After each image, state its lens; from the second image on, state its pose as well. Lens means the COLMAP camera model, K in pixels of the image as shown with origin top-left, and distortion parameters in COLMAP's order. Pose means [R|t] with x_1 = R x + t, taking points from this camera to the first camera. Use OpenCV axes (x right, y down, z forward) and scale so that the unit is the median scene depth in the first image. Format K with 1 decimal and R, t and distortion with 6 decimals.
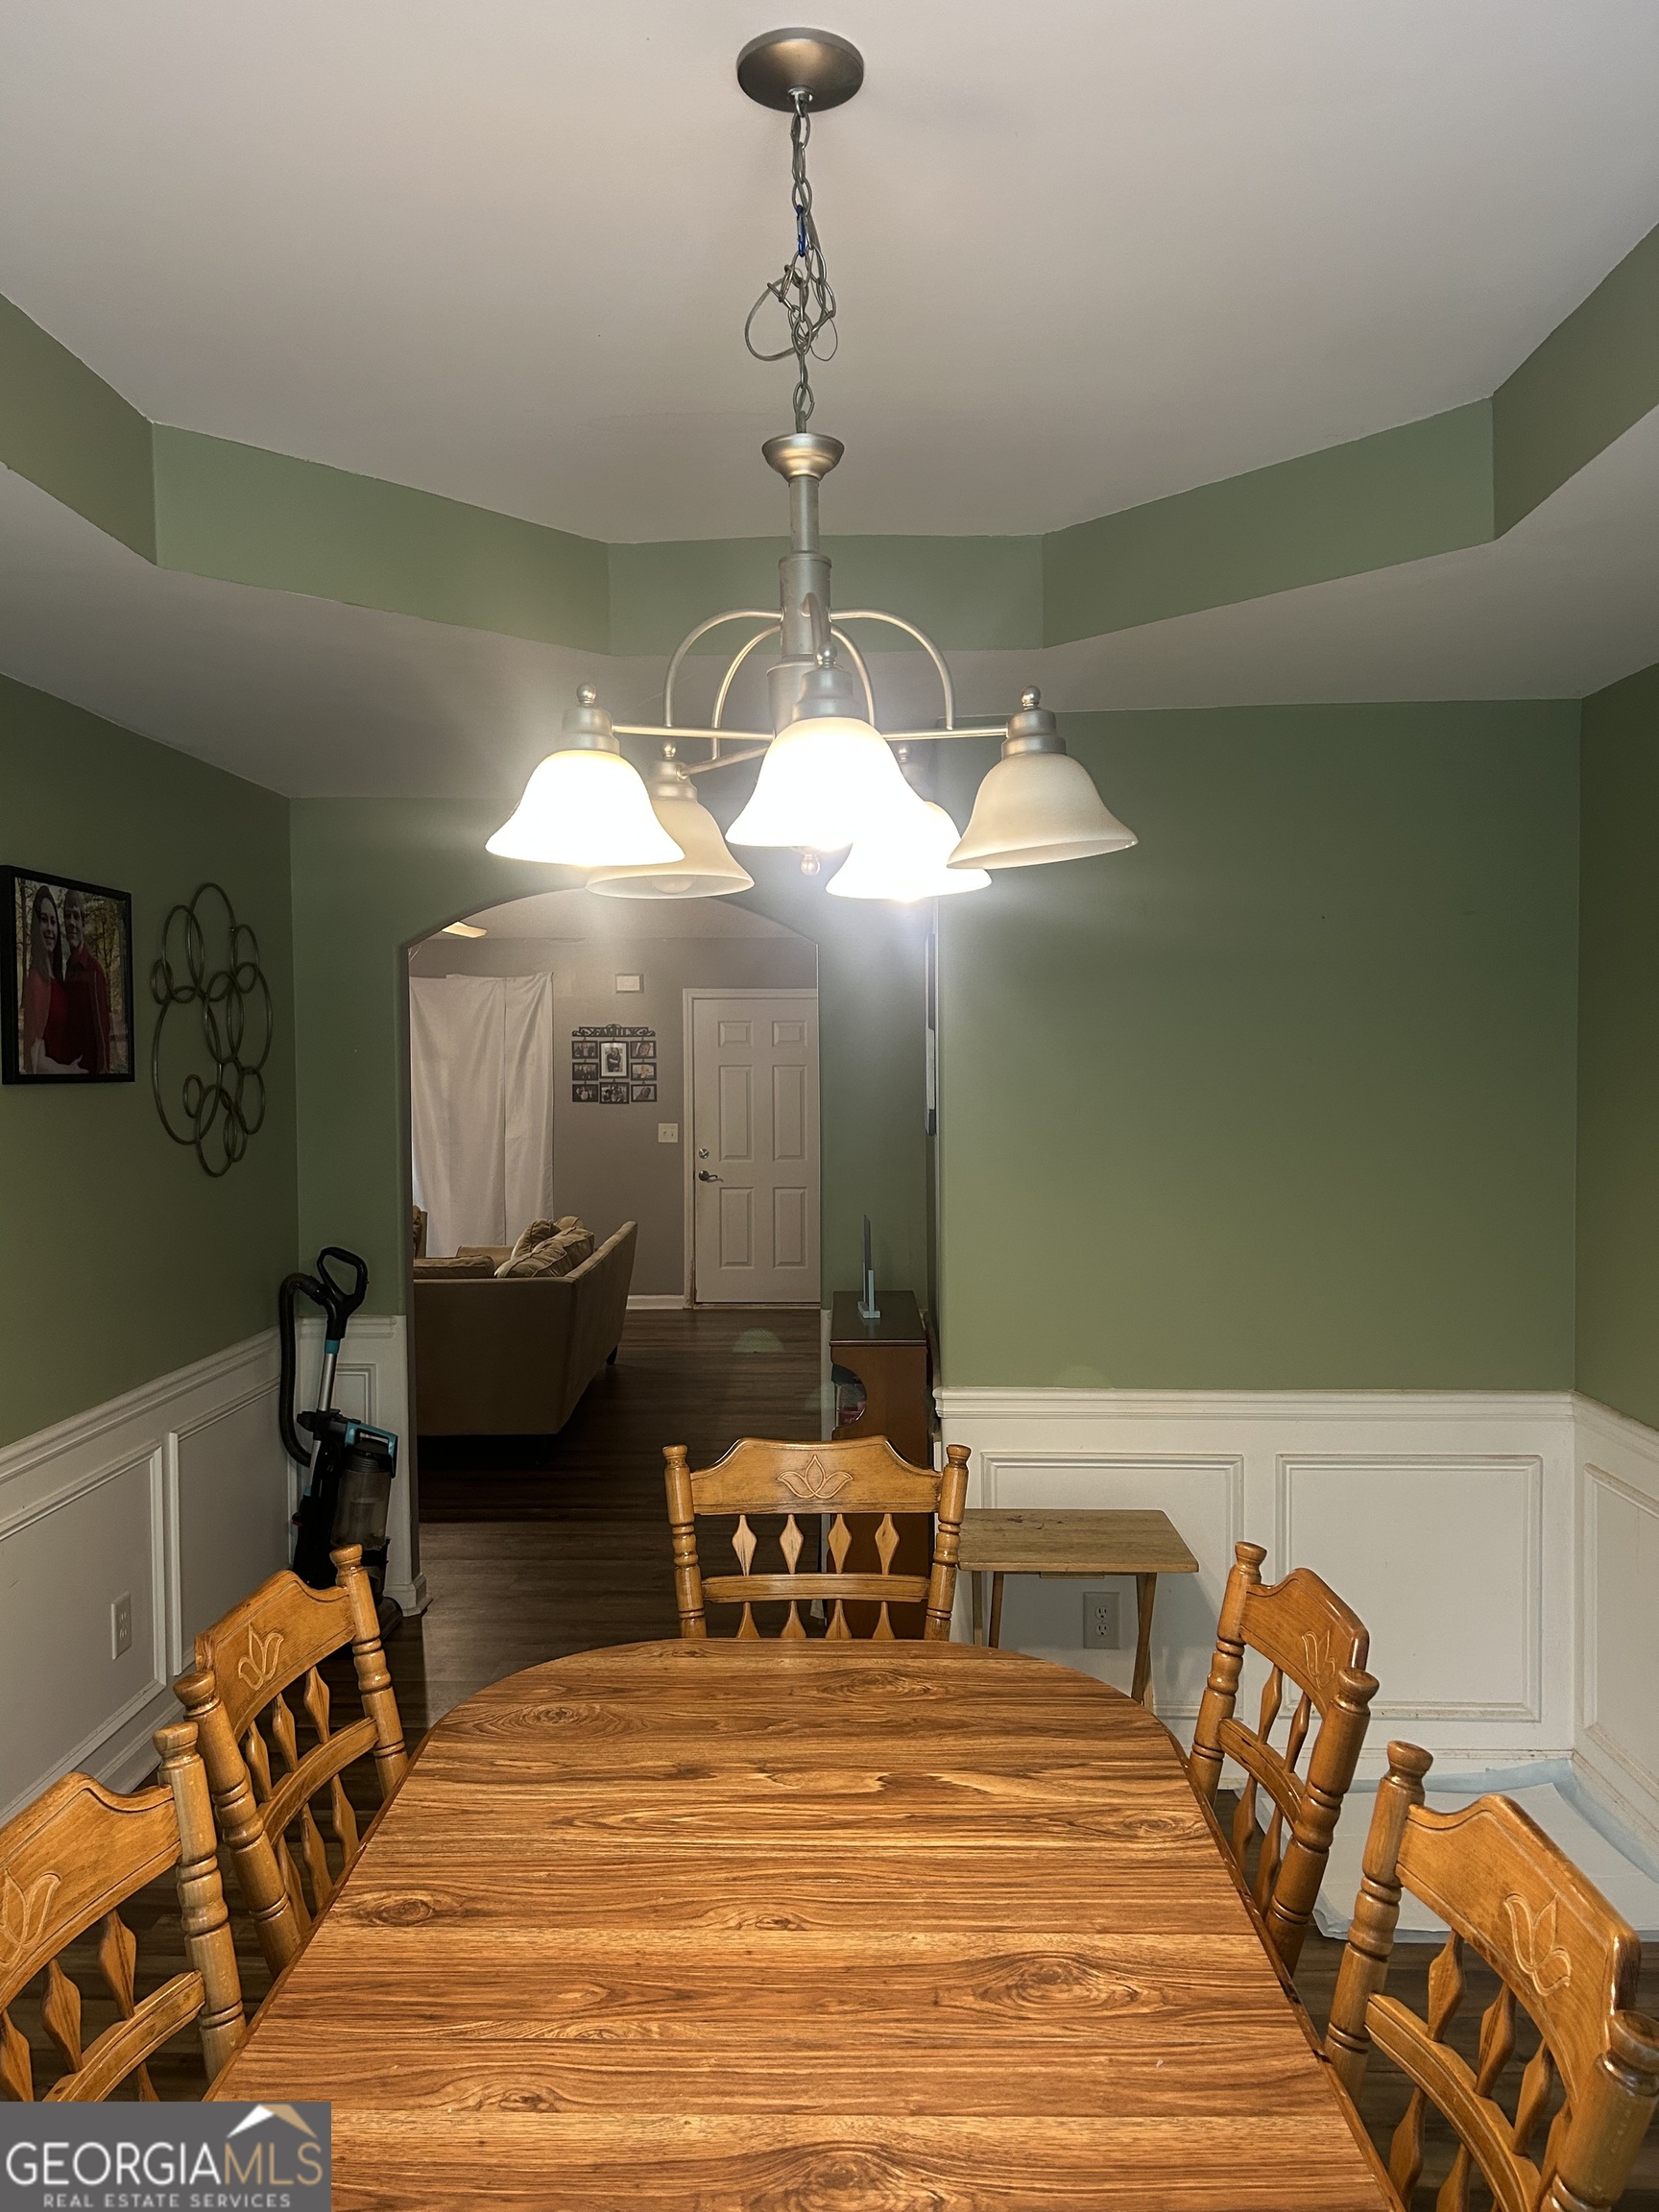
lens RADIAL K [[1672.1, 0, 829.6], [0, 1672.1, 1106.4], [0, 0, 1]] dist [0.034092, -0.041850]
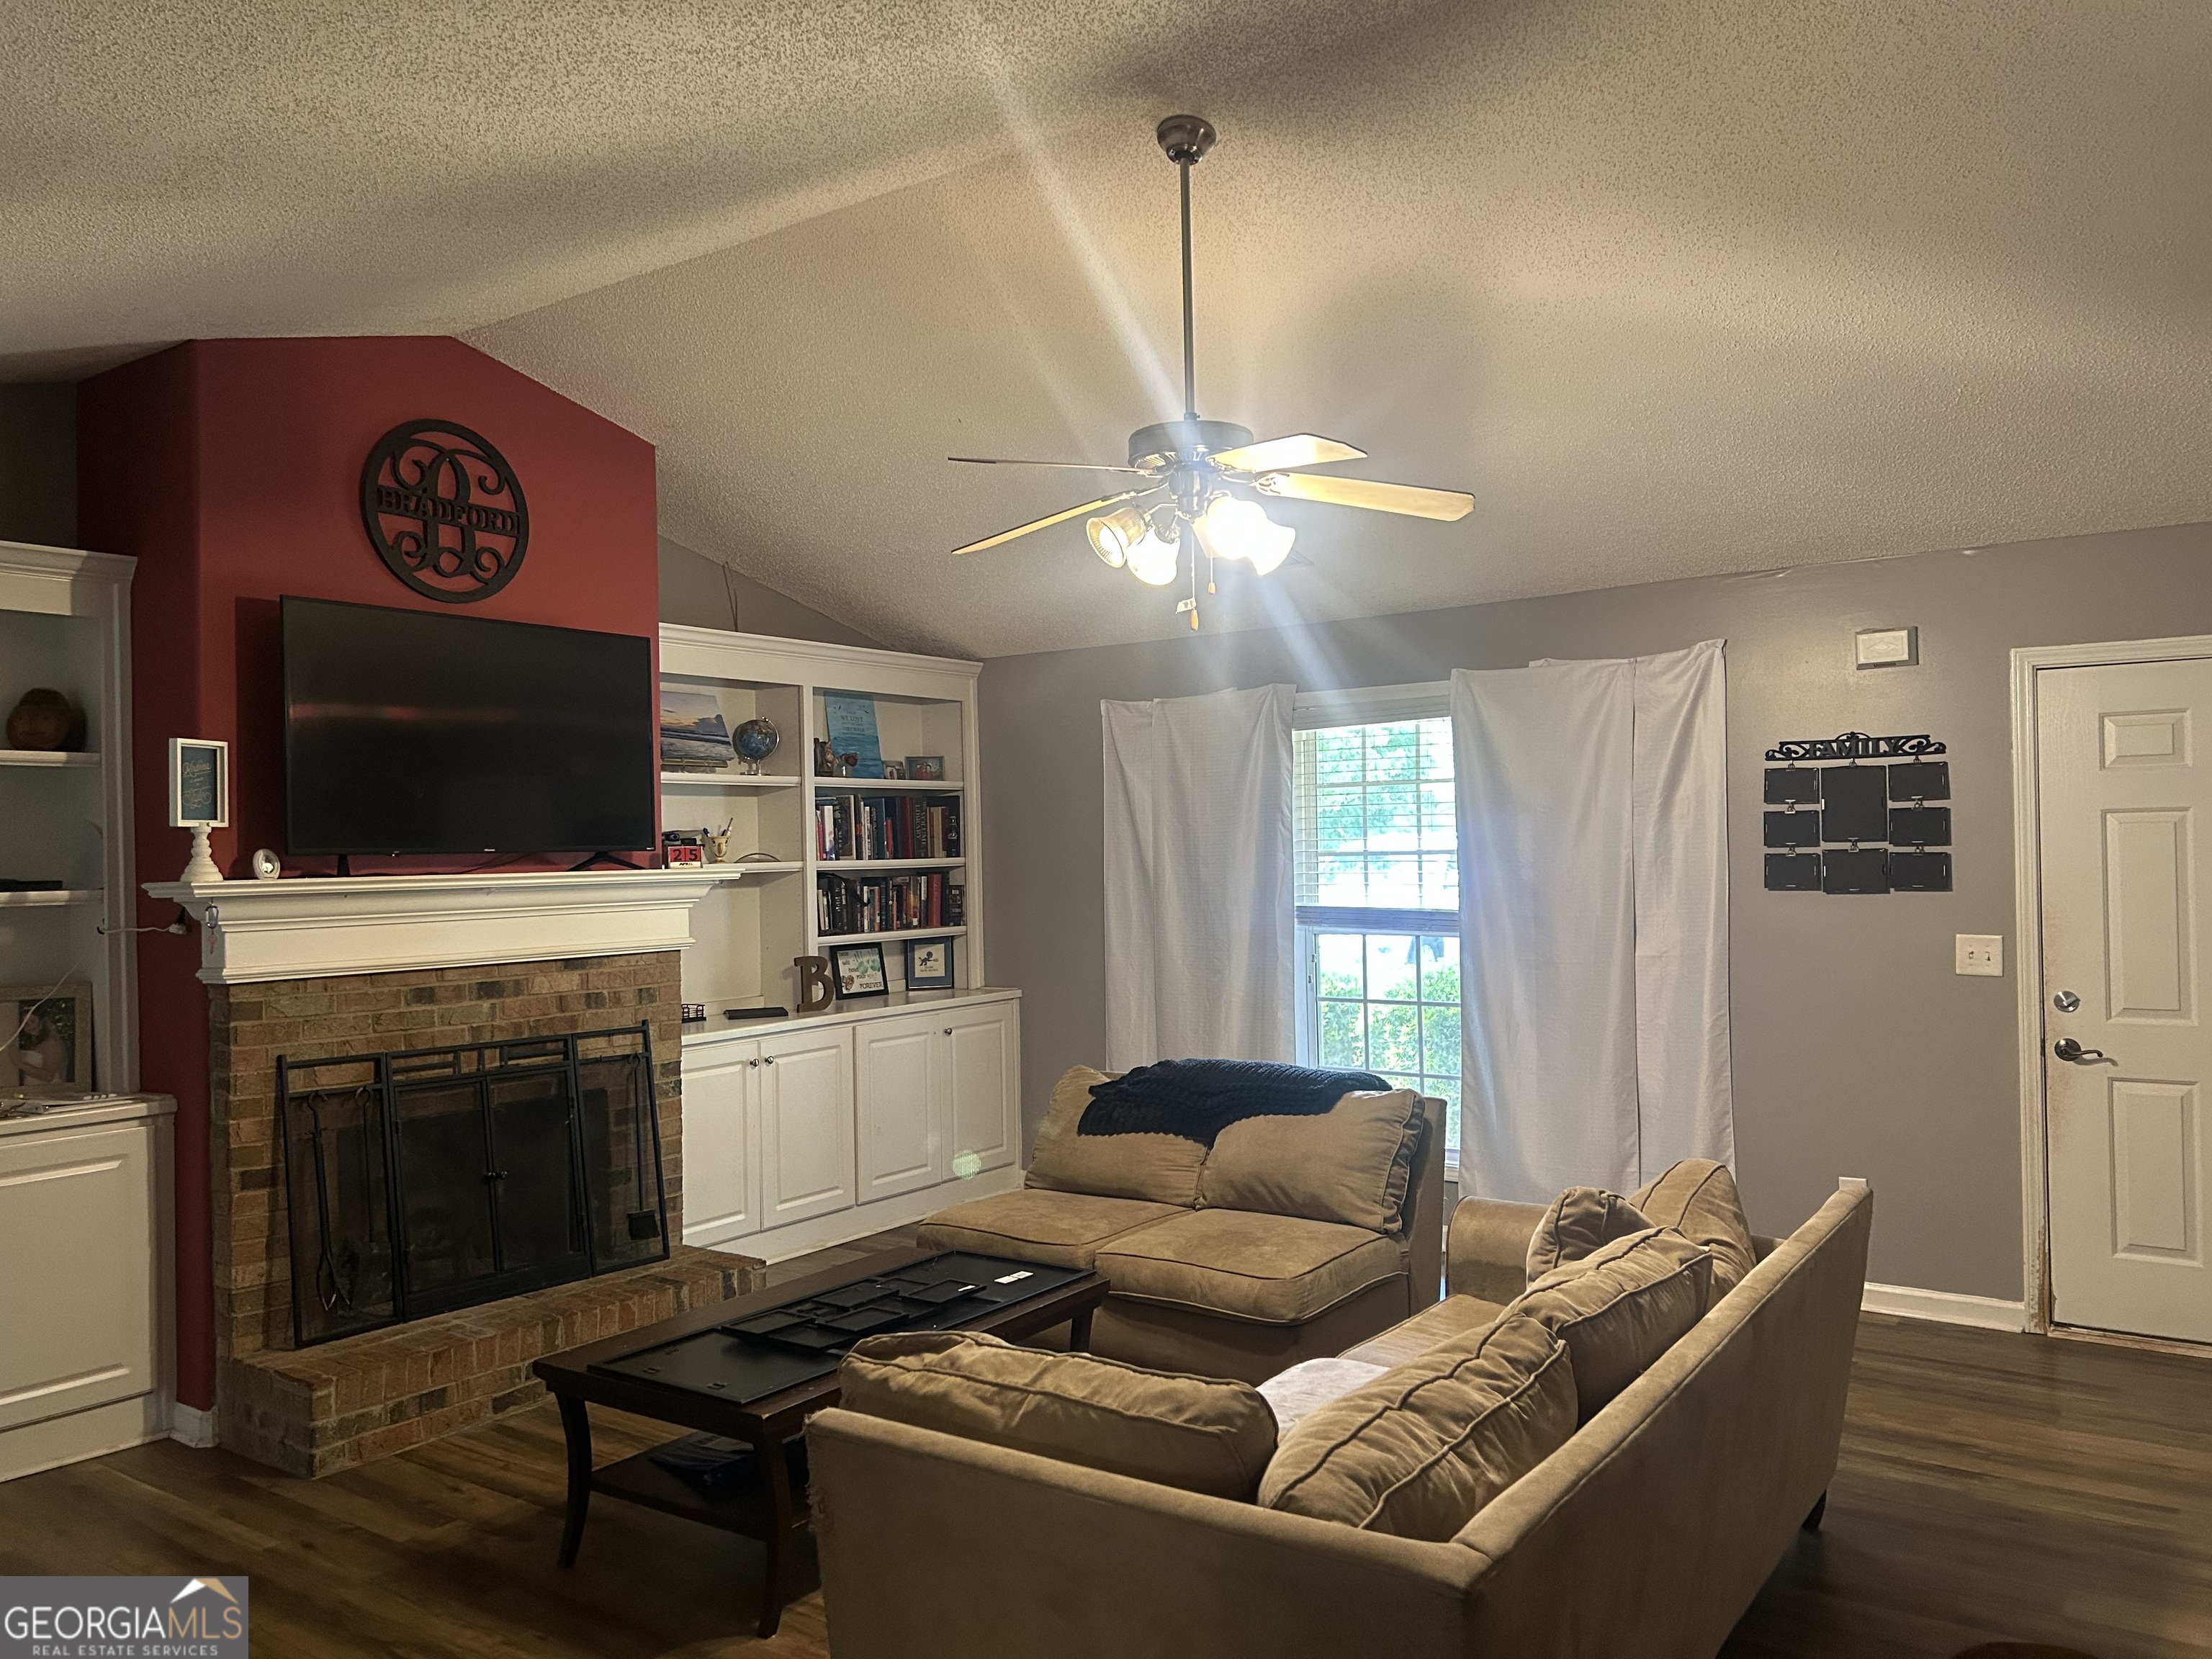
lens RADIAL K [[1672.1, 0, 1112.8], [0, 1672.1, 826.9], [0, 0, 1]] dist [0.034092, -0.041850]
pose [[0.827617, -0.017209, -0.561030, -0.031481], [-0.004255, 0.999309, -0.036930, -0.001741], [0.561278, 0.032950, 0.826971, 0.464245]]
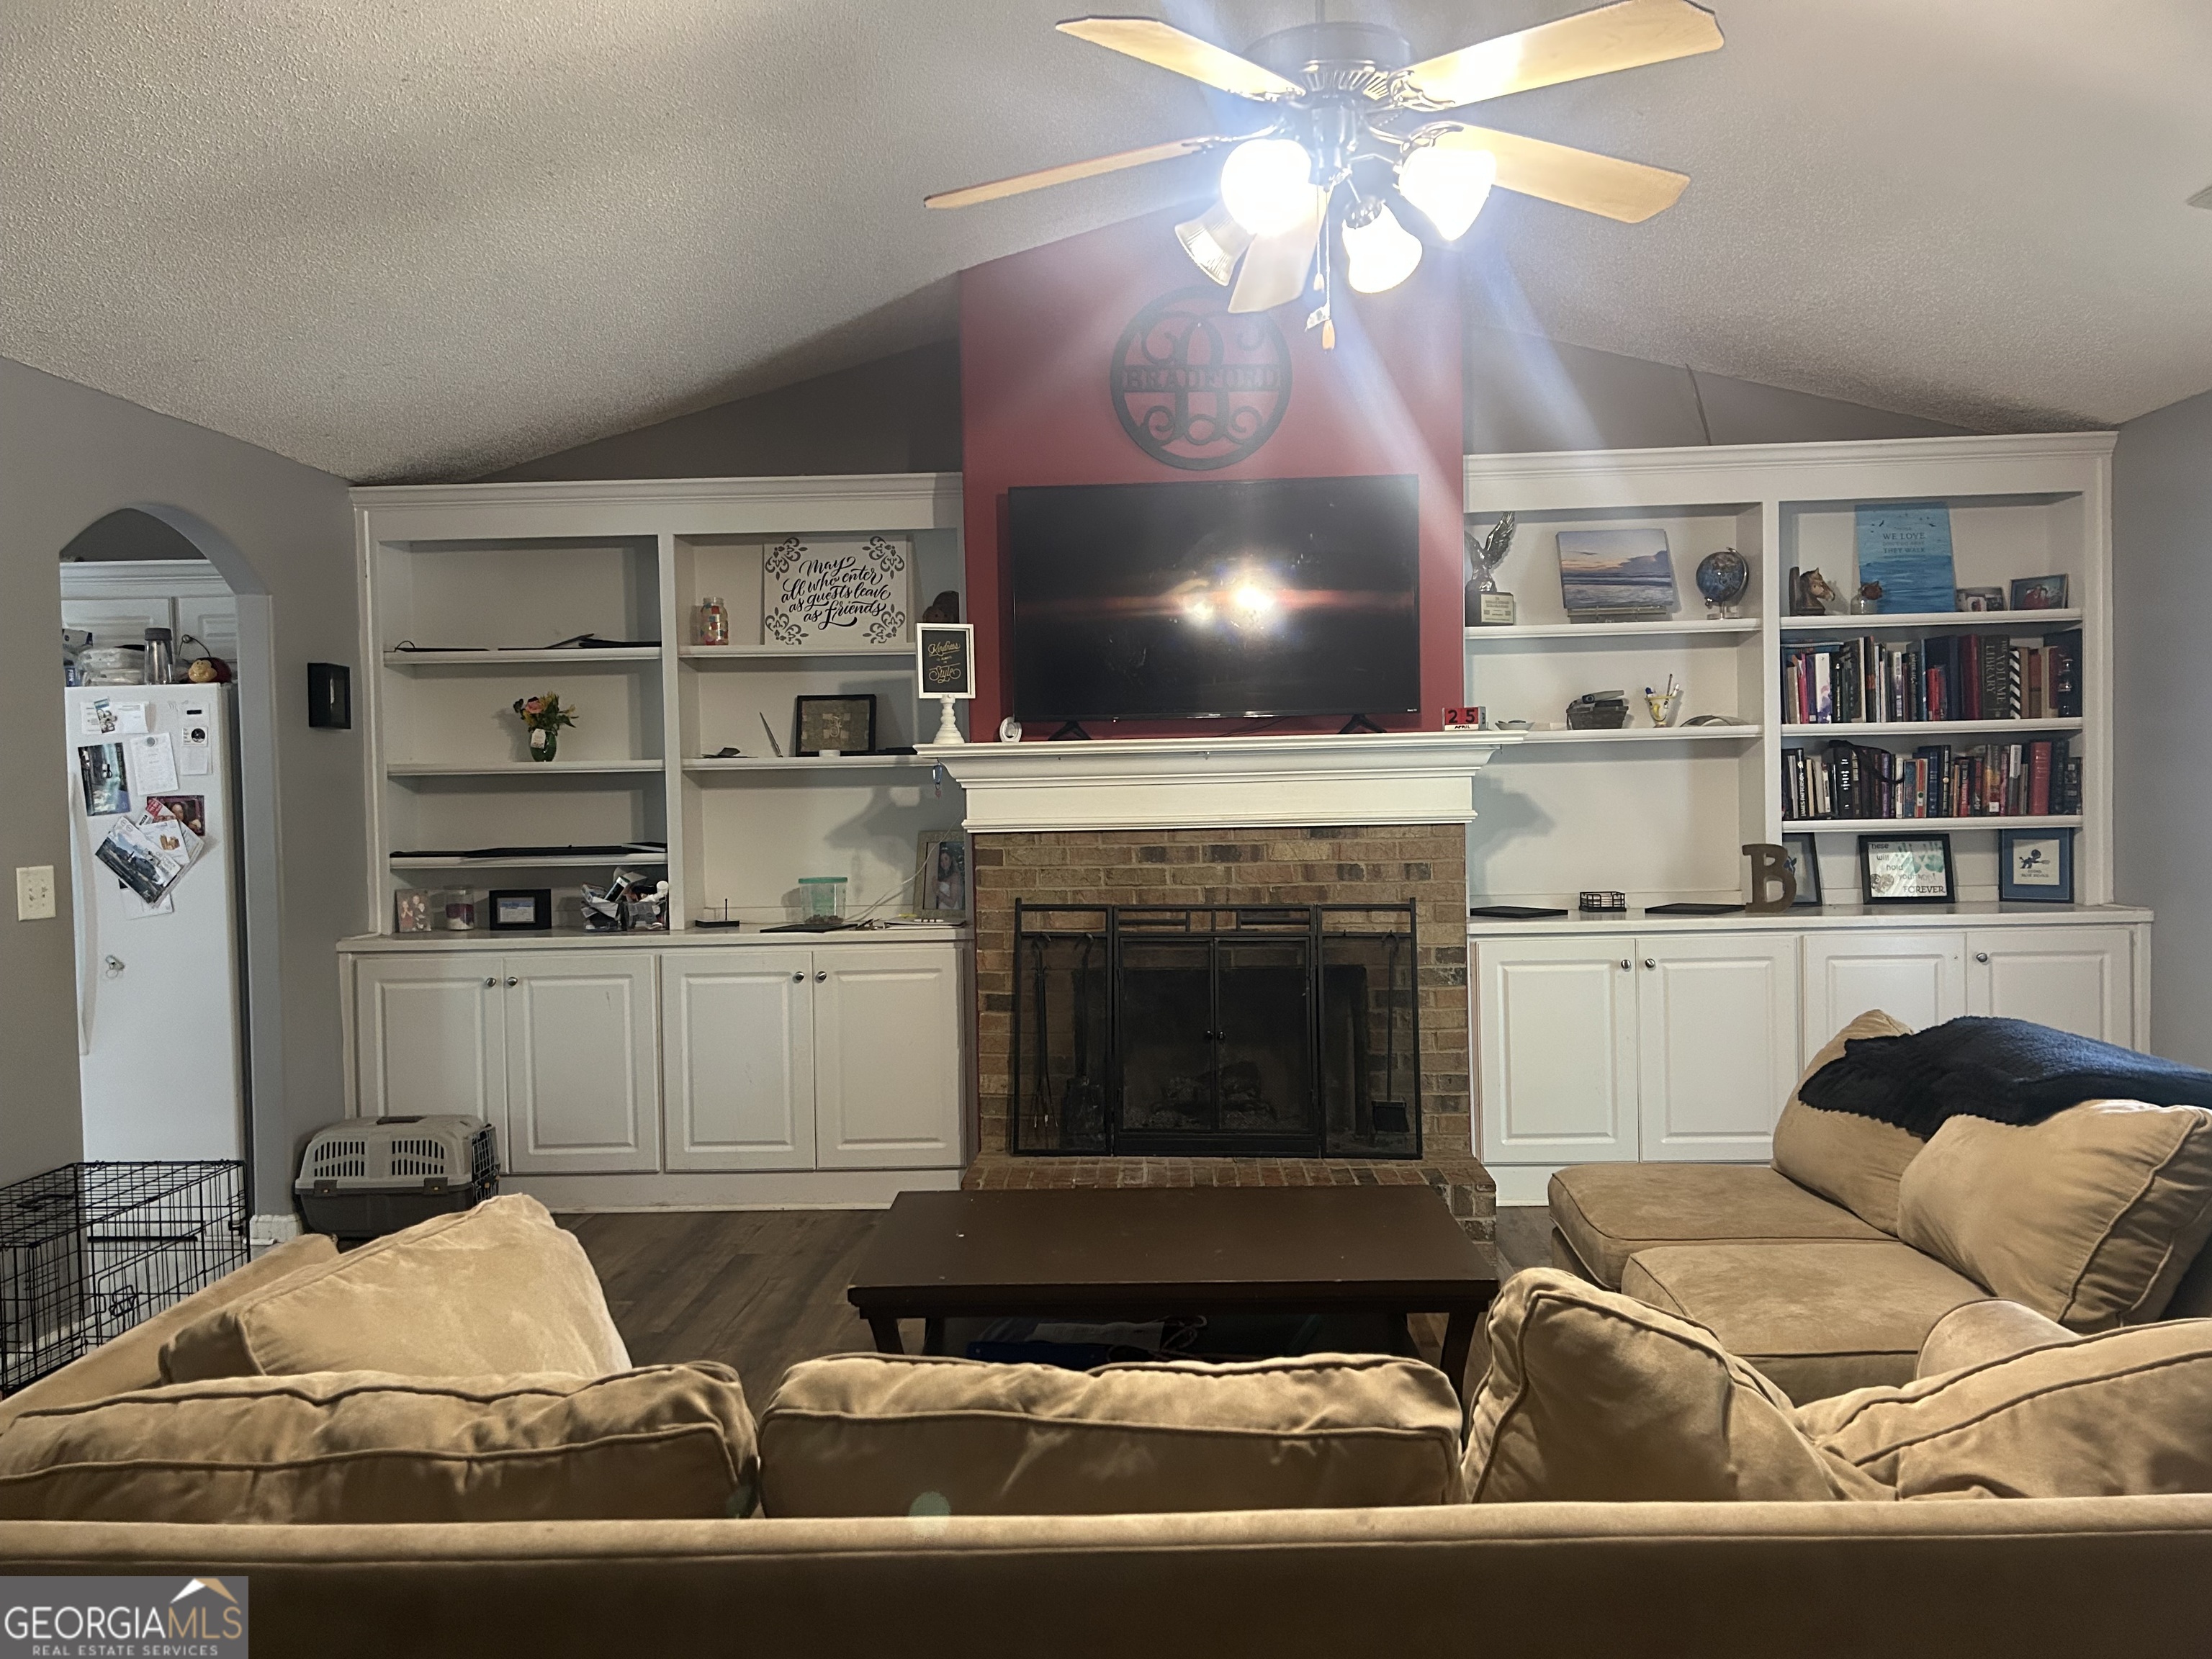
lens RADIAL K [[1672.1, 0, 1108.1], [0, 1672.1, 840.4], [0, 0, 1]] dist [0.034092, -0.041850]
pose [[-0.051206, 0.039807, -0.997894, 0.040109], [-0.011365, 0.999117, 0.040439, 0.005755], [0.998623, 0.013412, -0.050708, 0.784029]]
